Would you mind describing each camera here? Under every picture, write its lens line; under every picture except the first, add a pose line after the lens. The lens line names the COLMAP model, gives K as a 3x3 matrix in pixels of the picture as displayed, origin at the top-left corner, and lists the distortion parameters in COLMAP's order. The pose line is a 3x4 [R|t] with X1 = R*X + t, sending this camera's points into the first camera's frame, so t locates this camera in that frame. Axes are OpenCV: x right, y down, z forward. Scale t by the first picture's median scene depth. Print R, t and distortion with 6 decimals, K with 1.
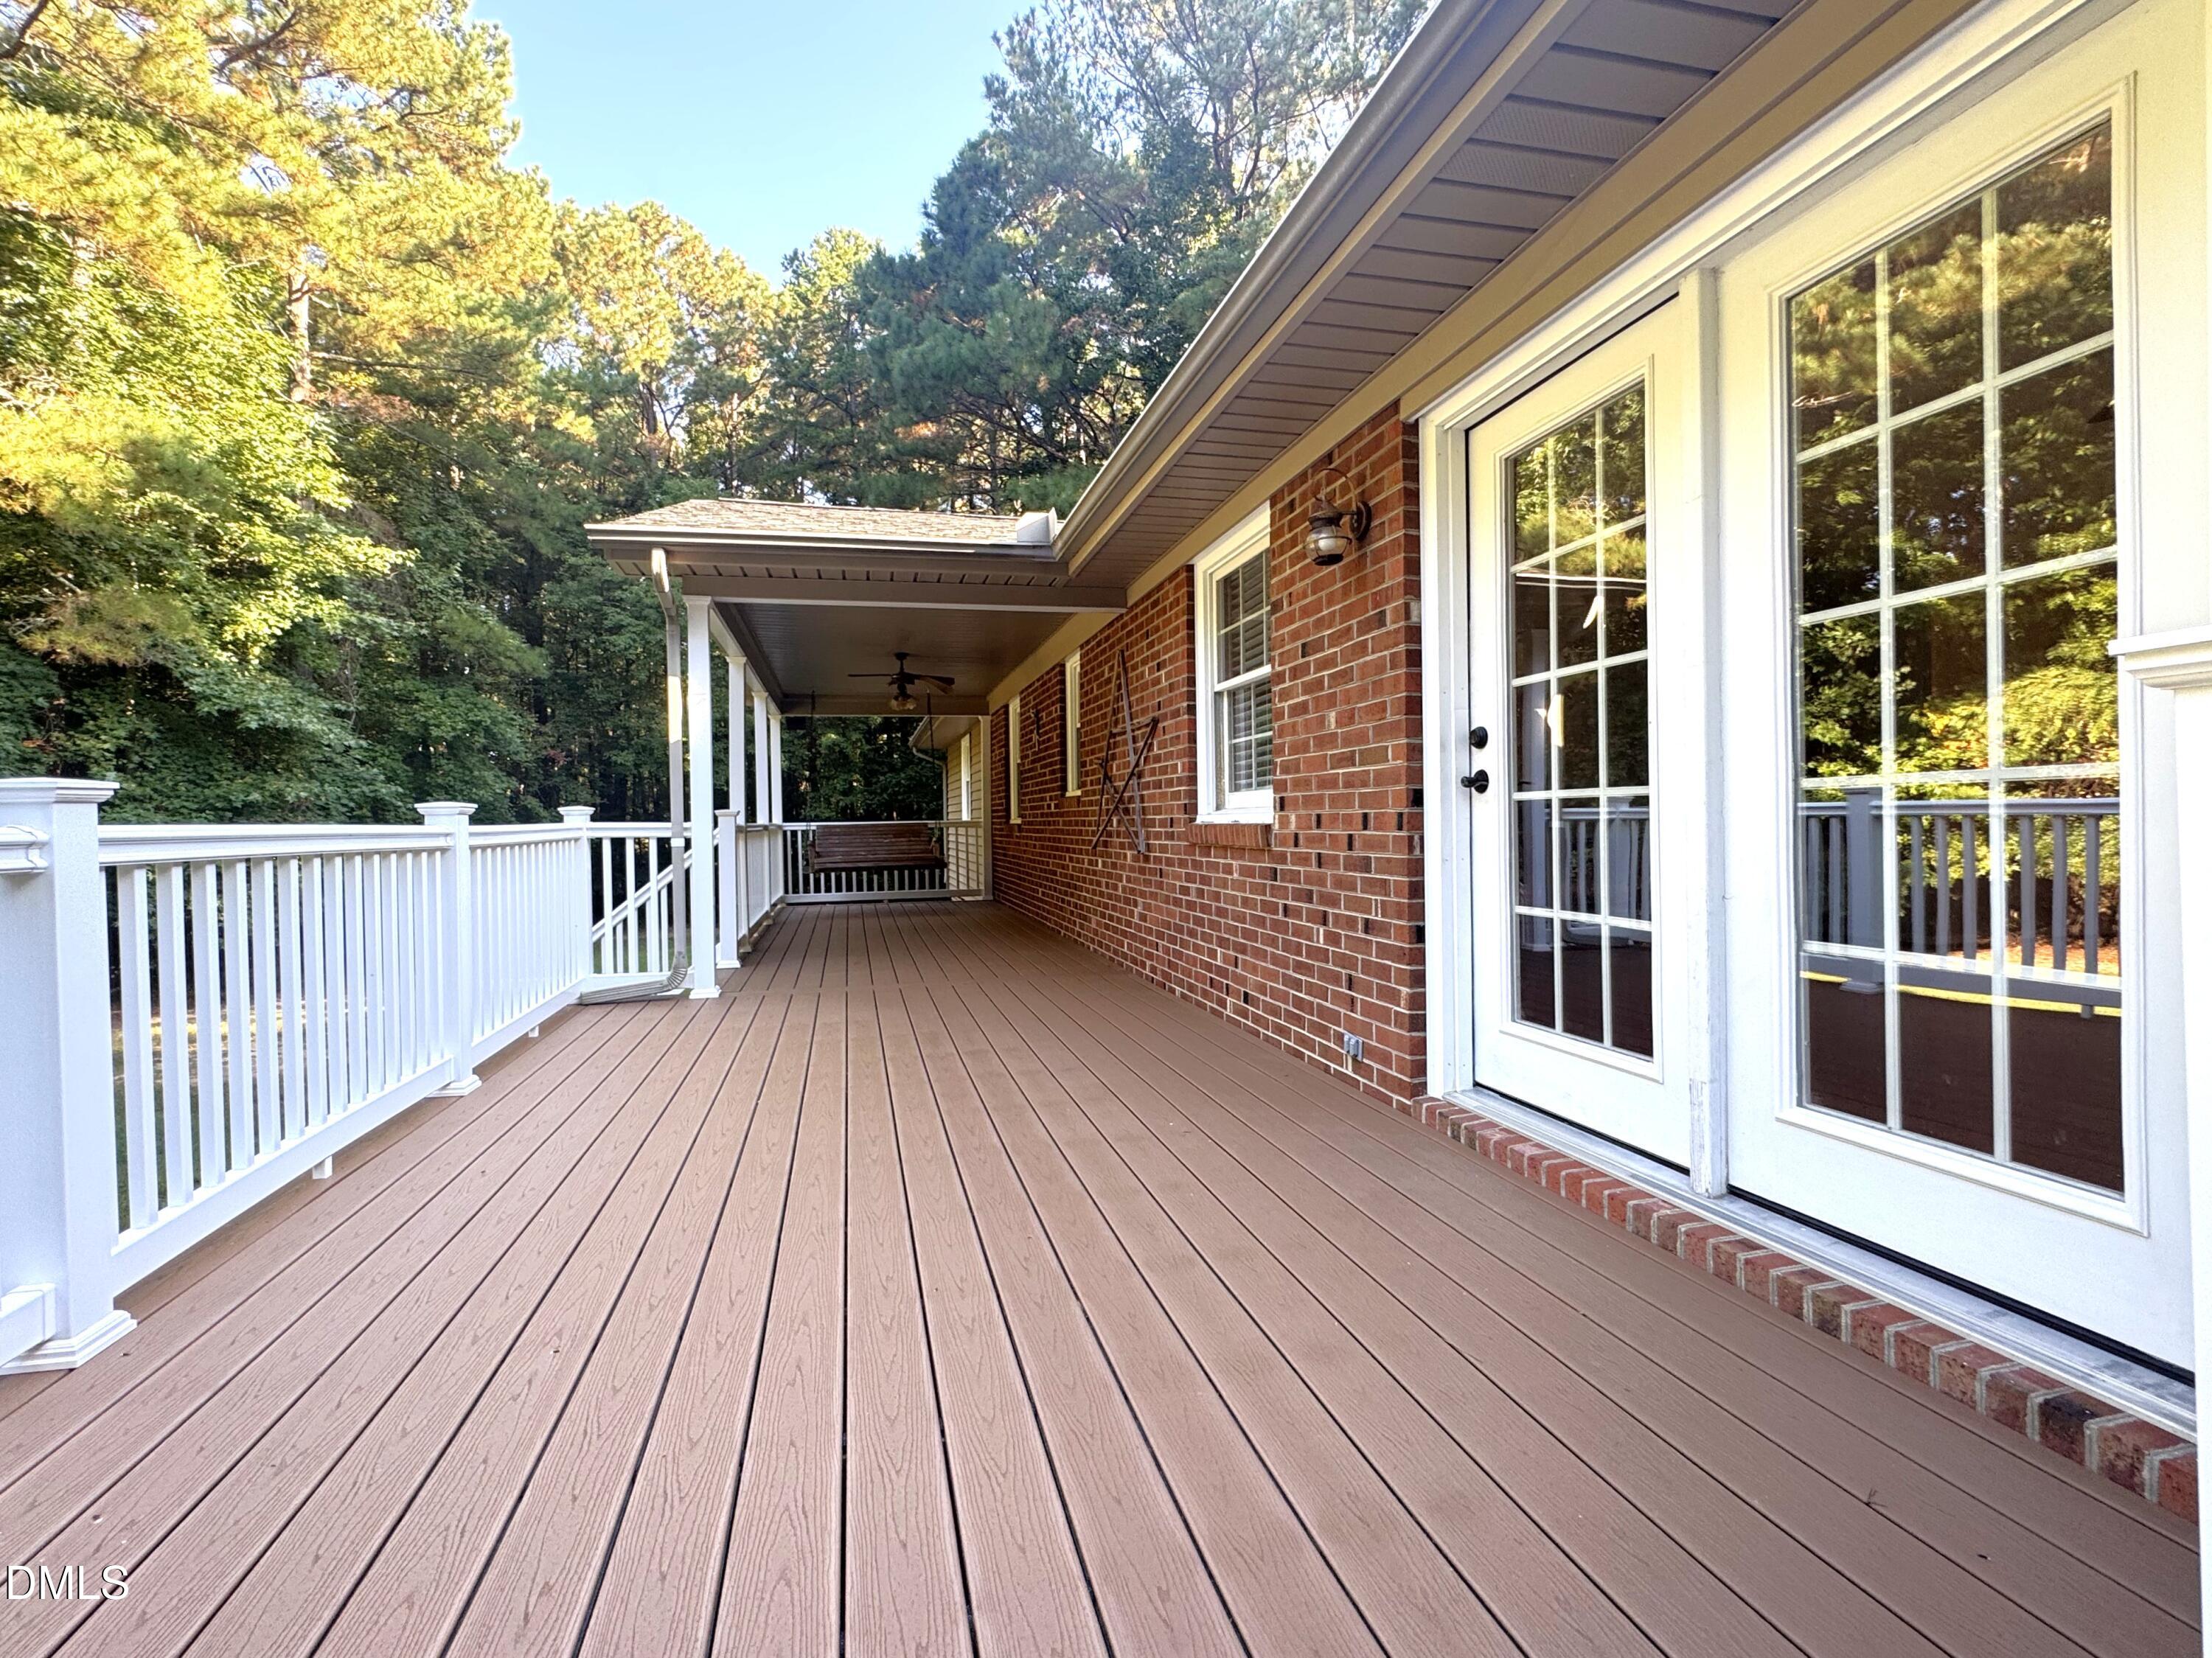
lens RADIAL K [[979.2, 0, 1100.2], [0, 979.2, 828.3], [0, 0, 1]] dist [-0.002808, 0.000149]
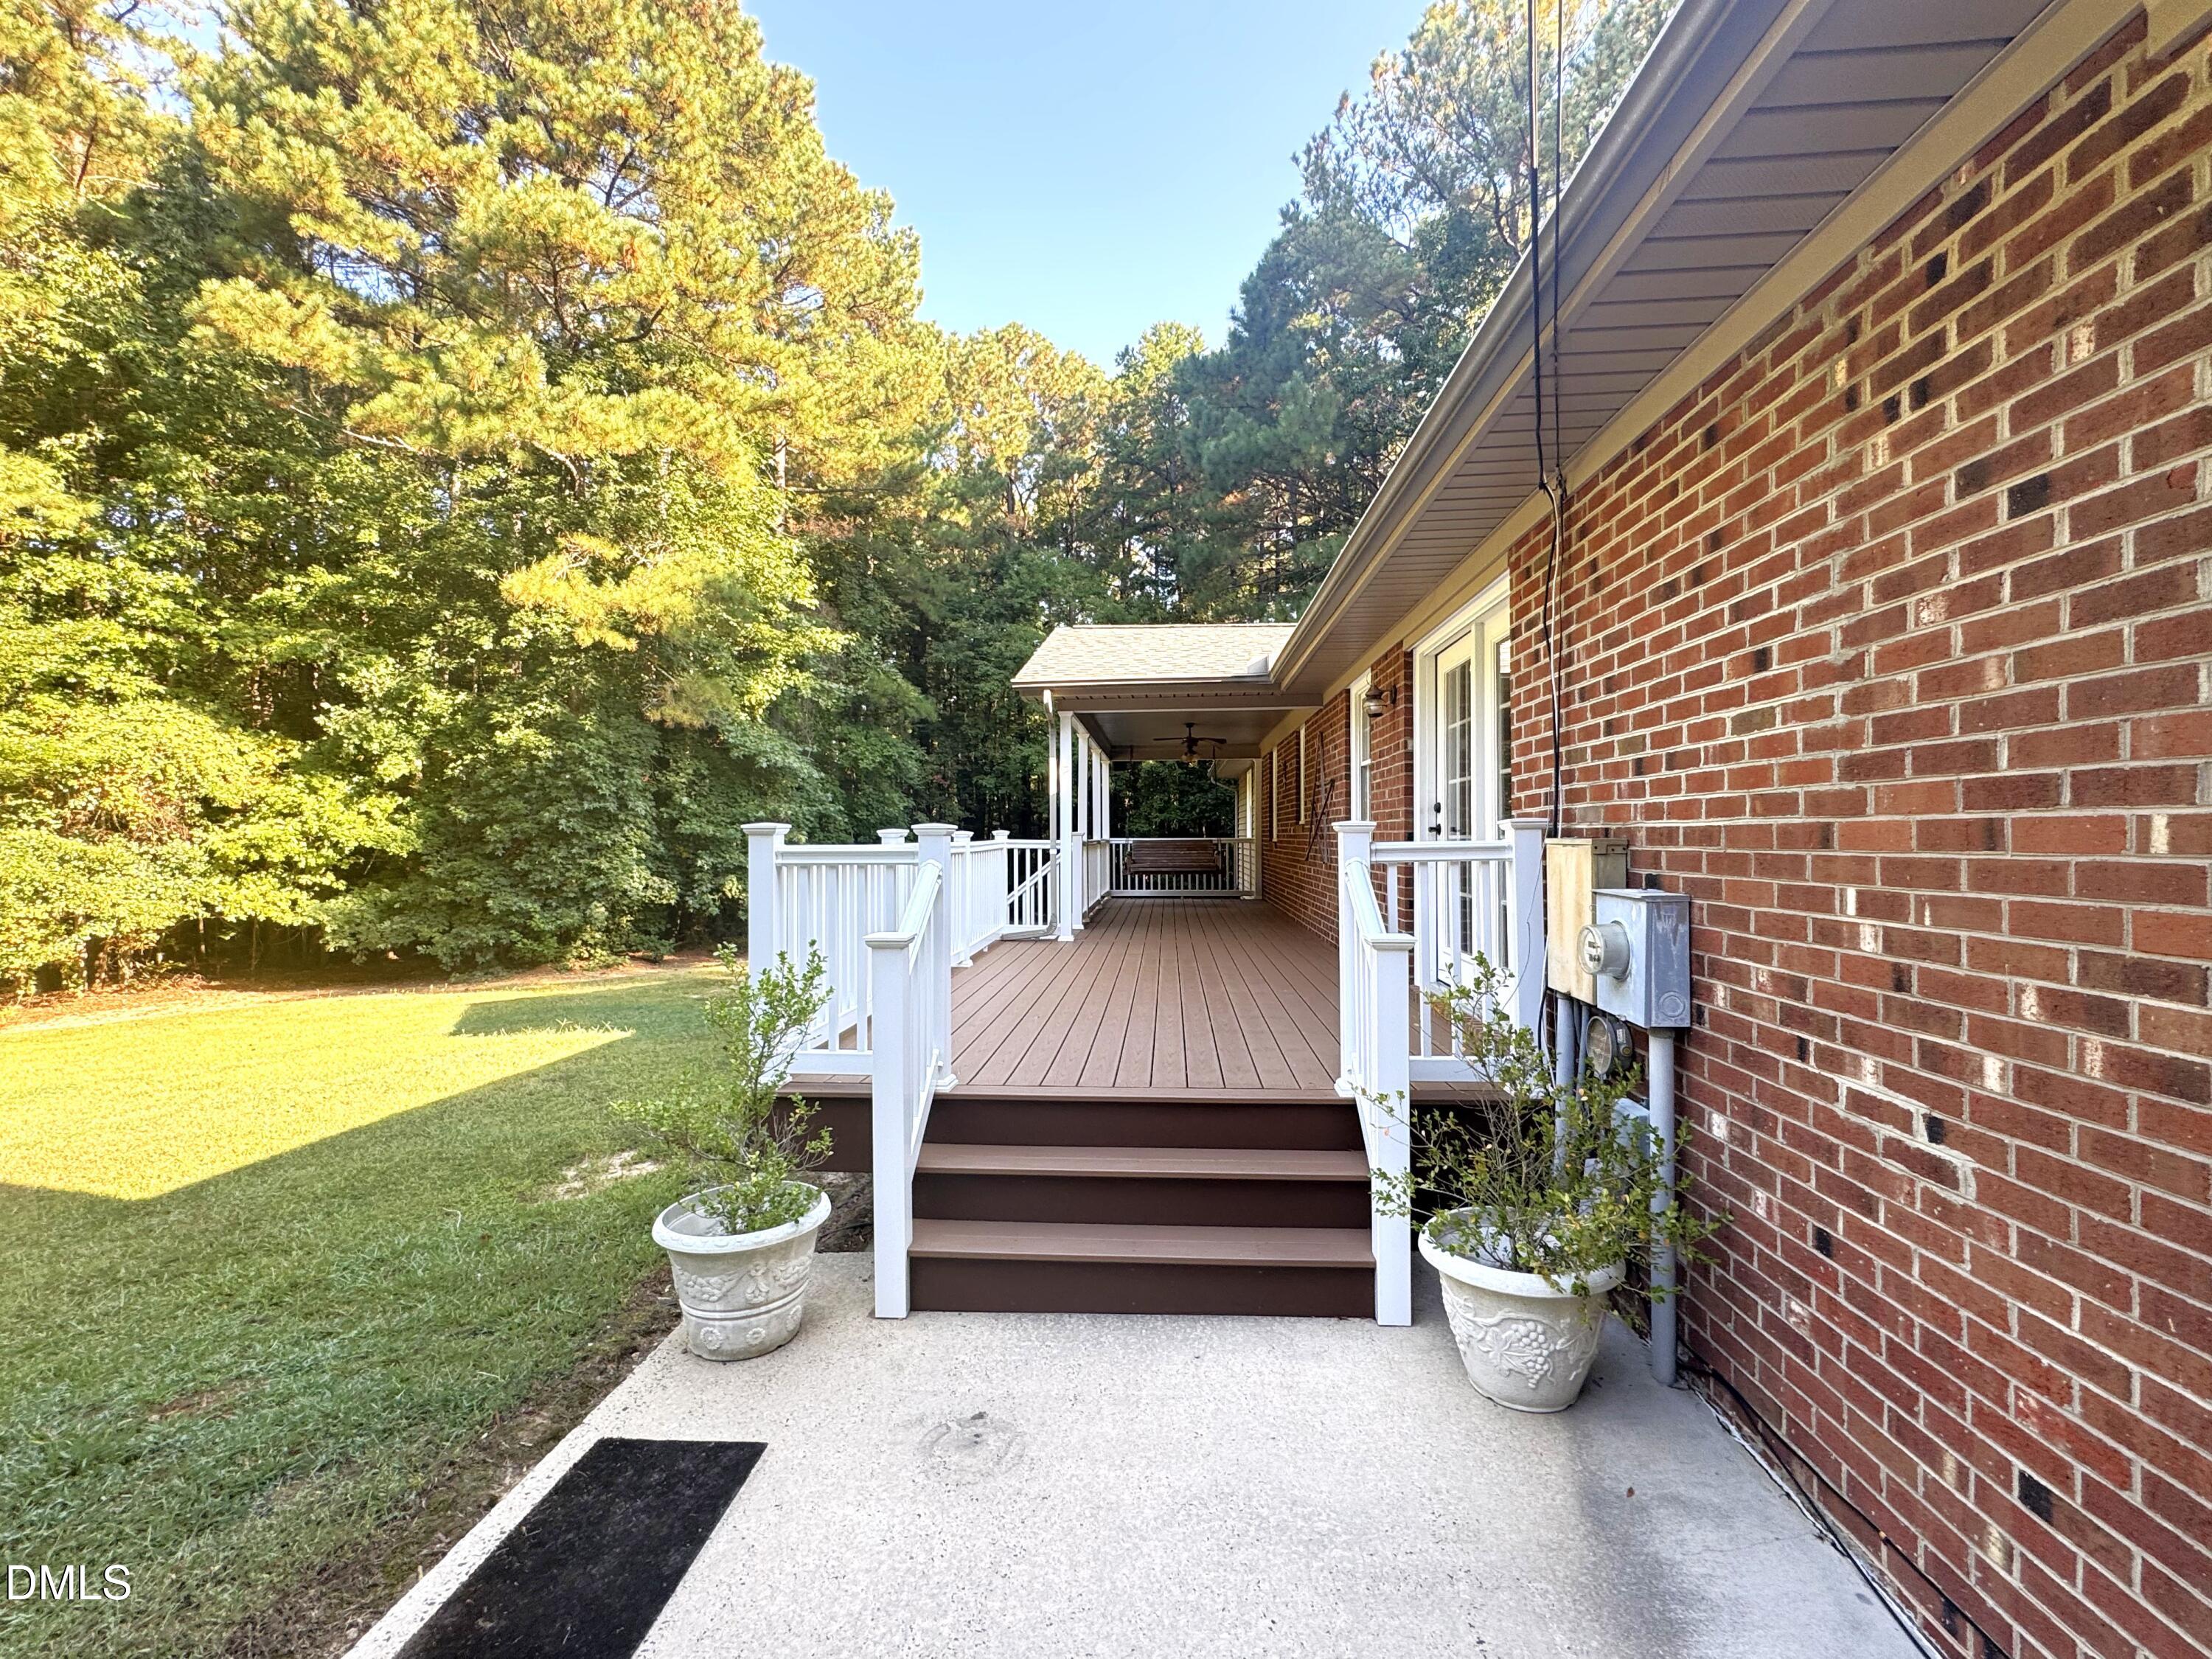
lens RADIAL K [[979.2, 0, 1102.0], [0, 979.2, 831.7], [0, 0, 1]] dist [-0.002808, 0.000149]
pose [[0.949090, 0.012042, -0.314774, 0.063391], [-0.015039, 0.999862, -0.007093, -0.003049], [0.314645, 0.011465, 0.949140, -0.199305]]
